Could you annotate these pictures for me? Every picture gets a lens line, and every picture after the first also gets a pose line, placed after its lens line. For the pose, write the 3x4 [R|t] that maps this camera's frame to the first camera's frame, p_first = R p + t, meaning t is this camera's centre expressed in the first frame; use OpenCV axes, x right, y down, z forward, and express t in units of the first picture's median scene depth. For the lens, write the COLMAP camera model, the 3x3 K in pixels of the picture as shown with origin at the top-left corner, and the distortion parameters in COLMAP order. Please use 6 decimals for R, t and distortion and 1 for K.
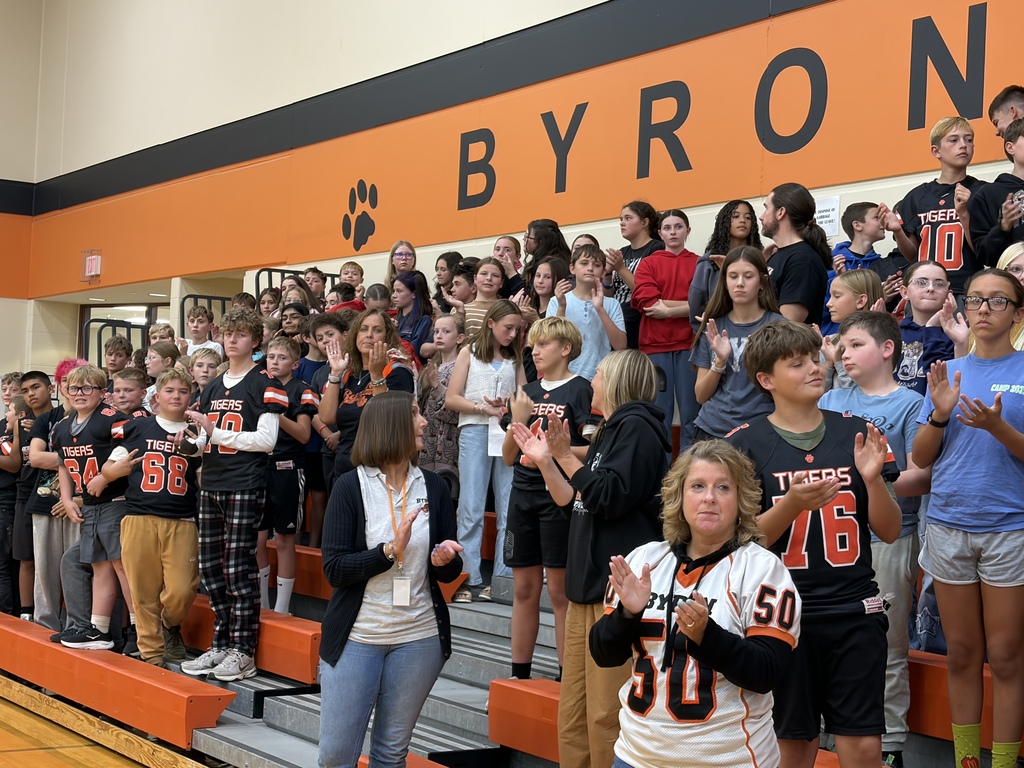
lens RADIAL K [[1652.2, 0, 512.0], [0, 1652.2, 384.0], [0, 0, 1]] dist [0.026556, 0.053408]
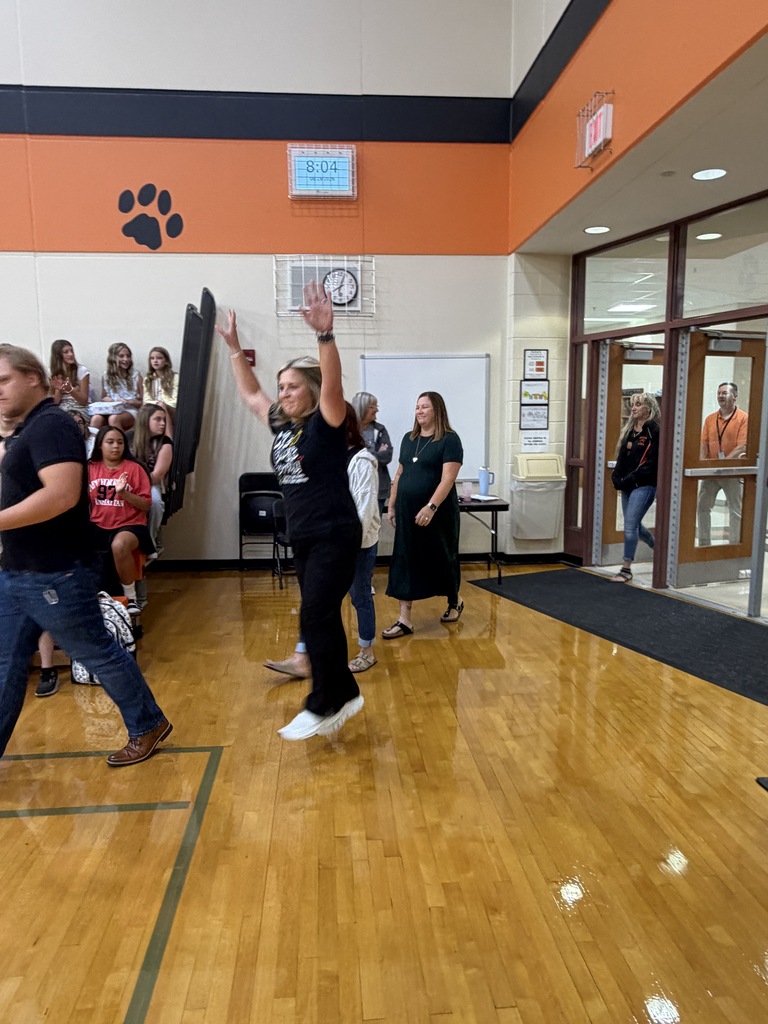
lens RADIAL K [[689.1, 0, 384.0], [0, 689.1, 512.0], [0, 0, 1]] dist [0.001331, 0.002595]
pose [[0.872636, 0.021206, -0.487911, -0.179296], [0.057032, 0.987796, 0.144936, 0.019880], [0.485030, -0.154303, 0.860776, 0.665372]]
